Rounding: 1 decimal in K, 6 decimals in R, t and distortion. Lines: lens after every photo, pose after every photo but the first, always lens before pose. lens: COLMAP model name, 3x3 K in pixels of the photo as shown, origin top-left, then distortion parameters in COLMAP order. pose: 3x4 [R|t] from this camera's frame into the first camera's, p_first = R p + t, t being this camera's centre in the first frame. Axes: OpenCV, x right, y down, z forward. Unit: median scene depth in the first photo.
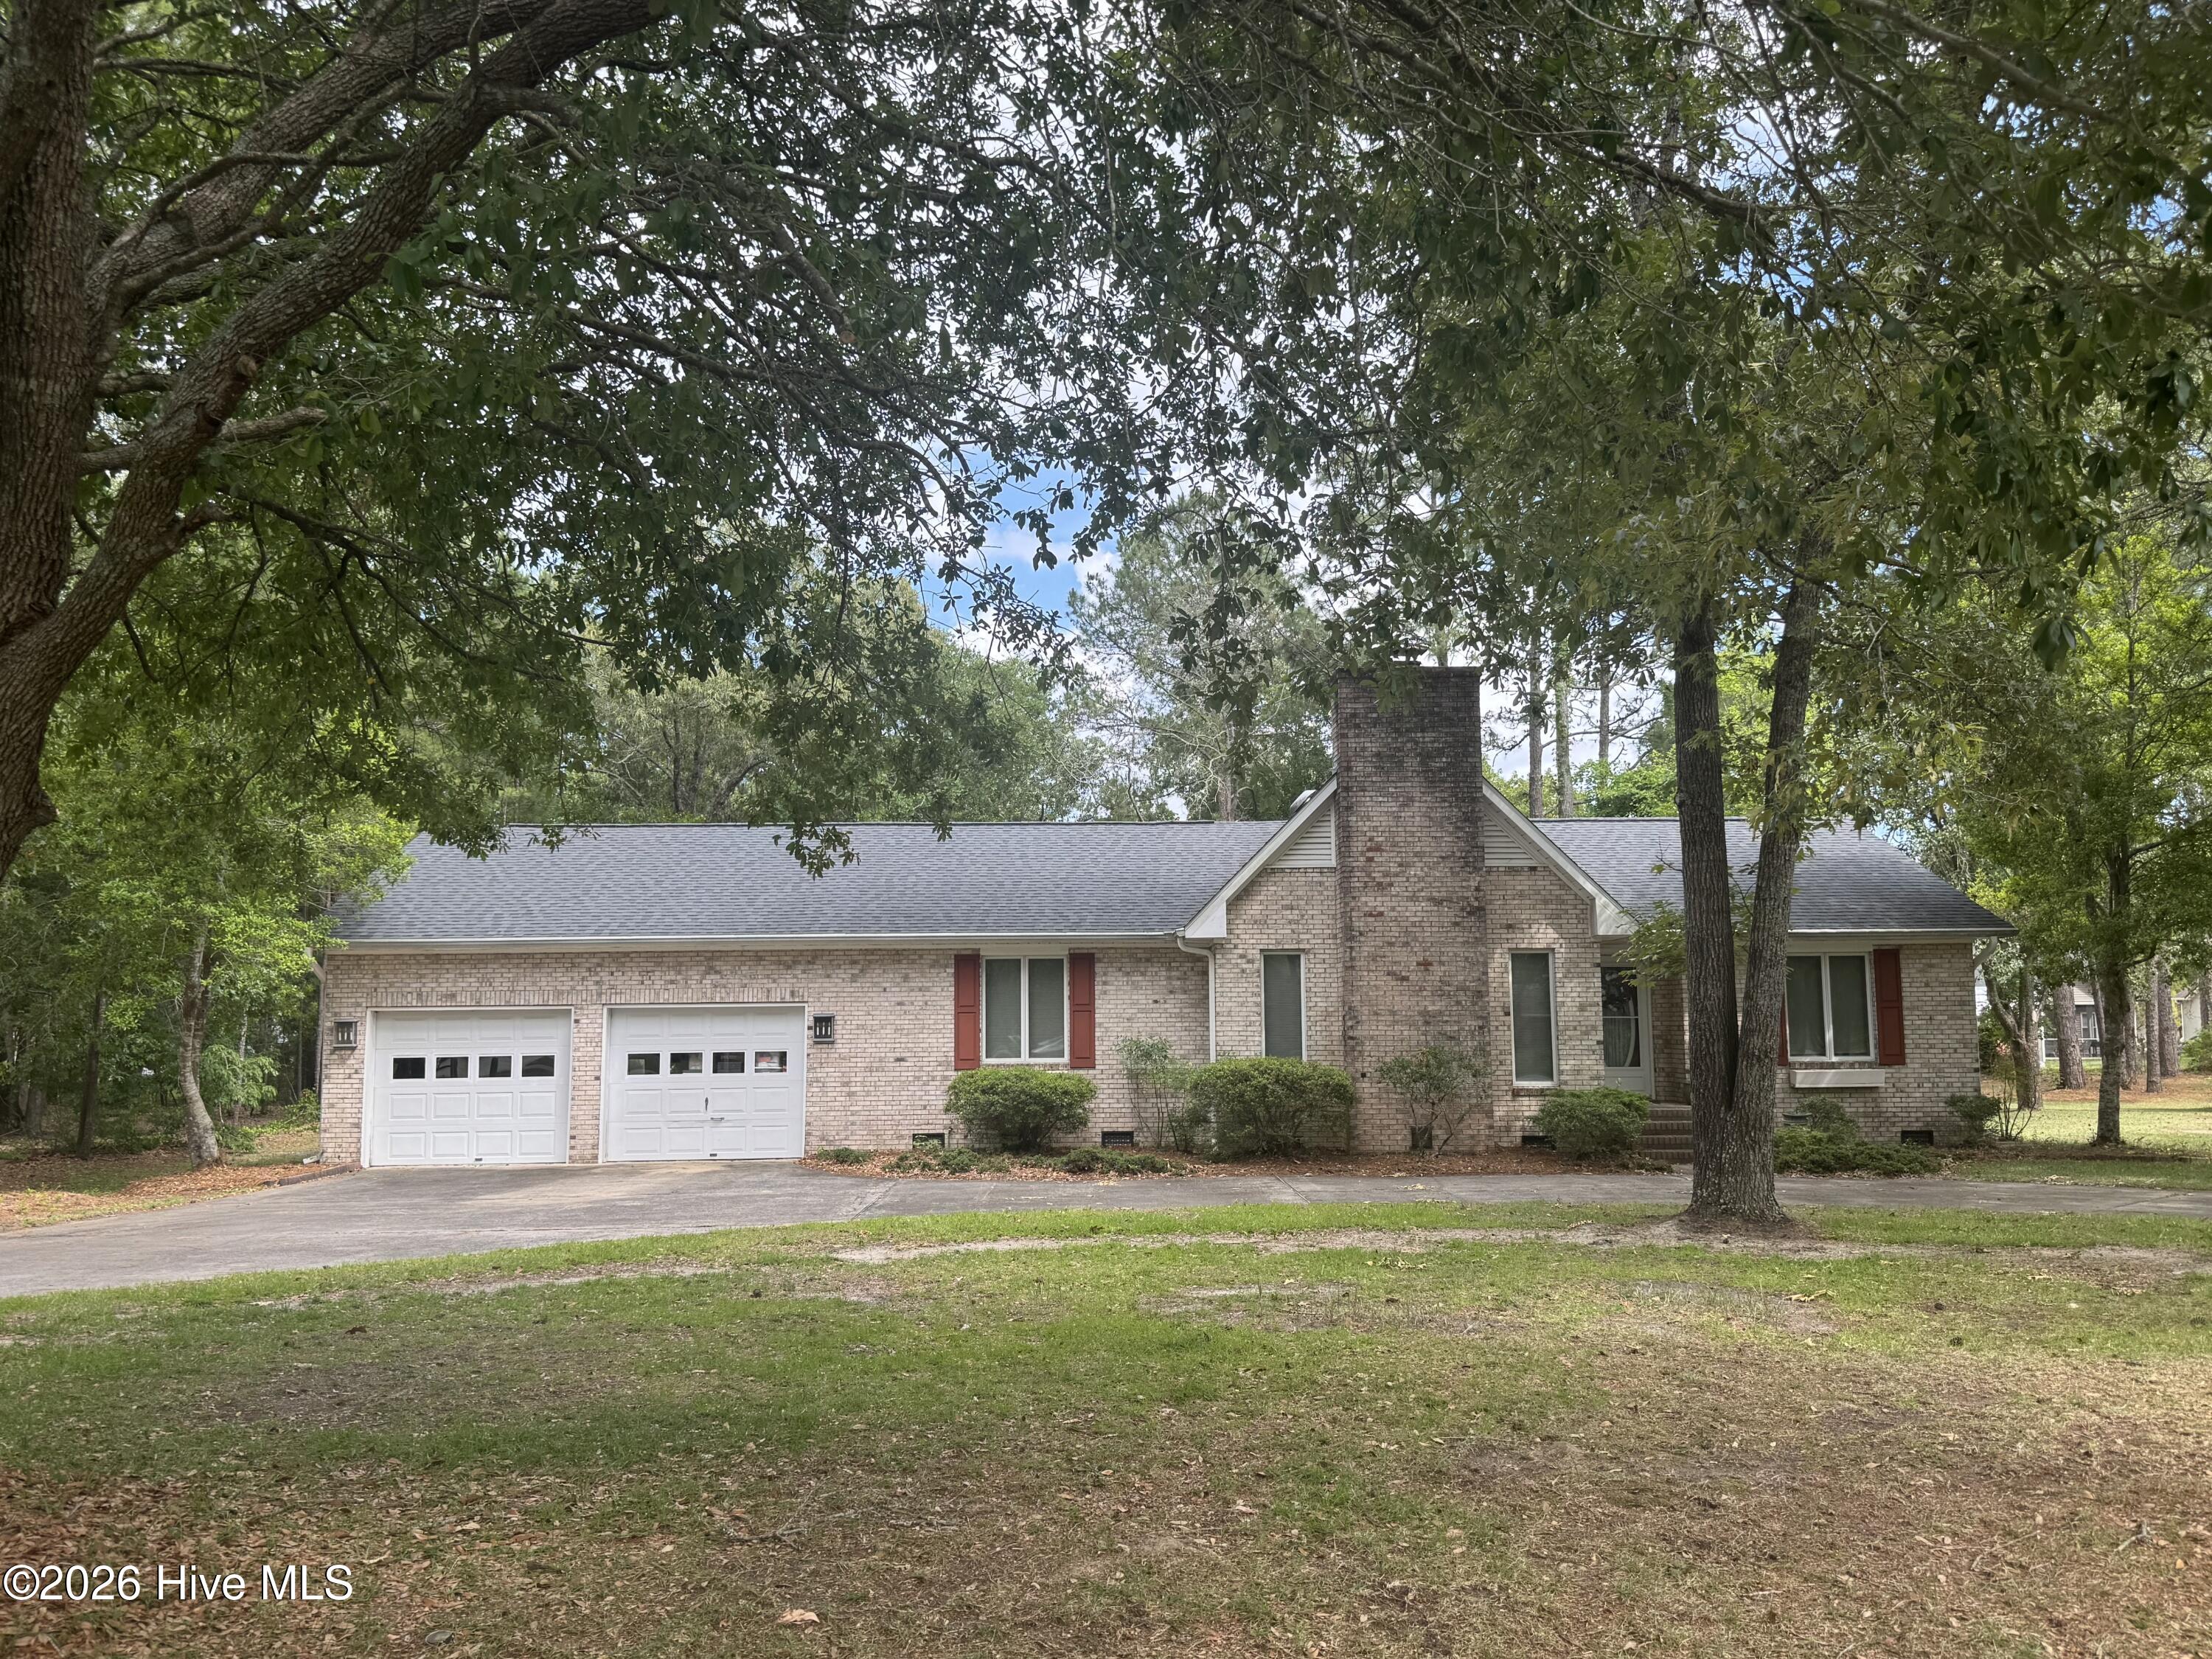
lens RADIAL K [[1820.7, 0, 1106.0], [0, 1820.7, 829.5], [0, 0, 1]] dist [0.108032, -0.003902]
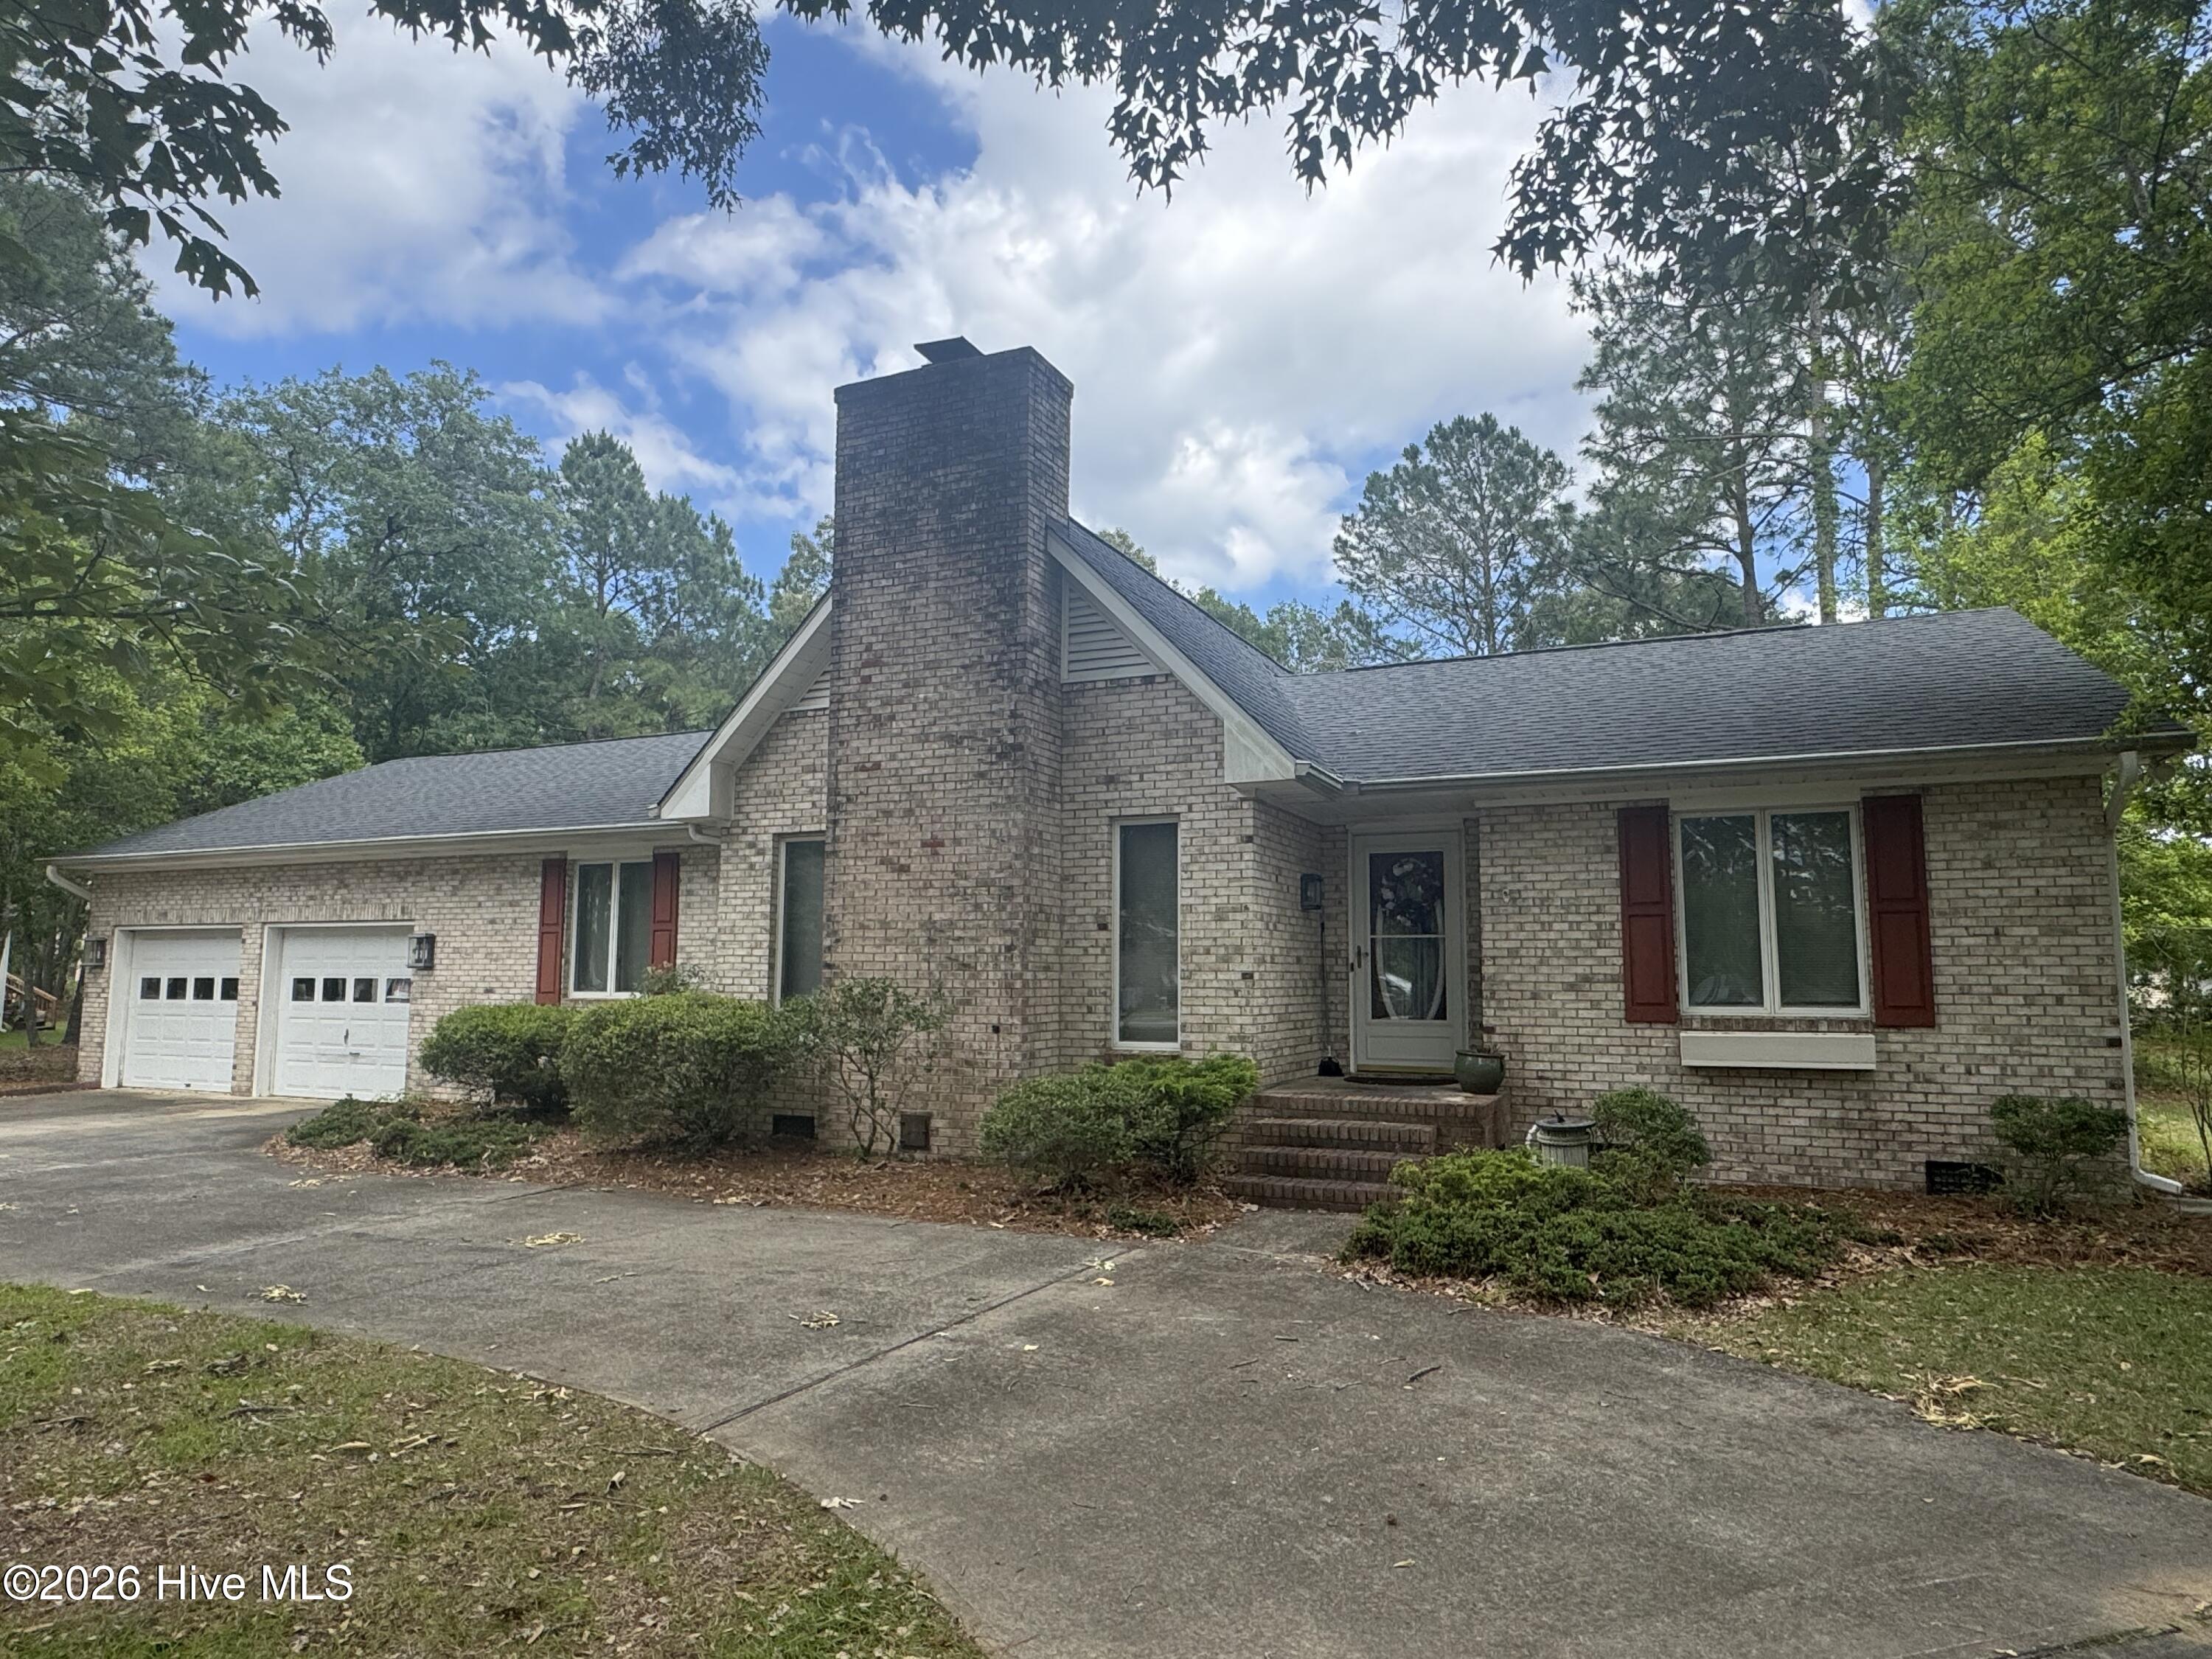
lens RADIAL K [[1311.4, 0, 1106.0], [0, 1311.4, 829.5], [0, 0, 1]] dist [0.004902, 0.001044]
pose [[0.900012, -0.036661, -0.434320, 0.388346], [0.035328, 0.999314, -0.011146, 0.071066], [0.434430, -0.005312, 0.900690, 0.596395]]
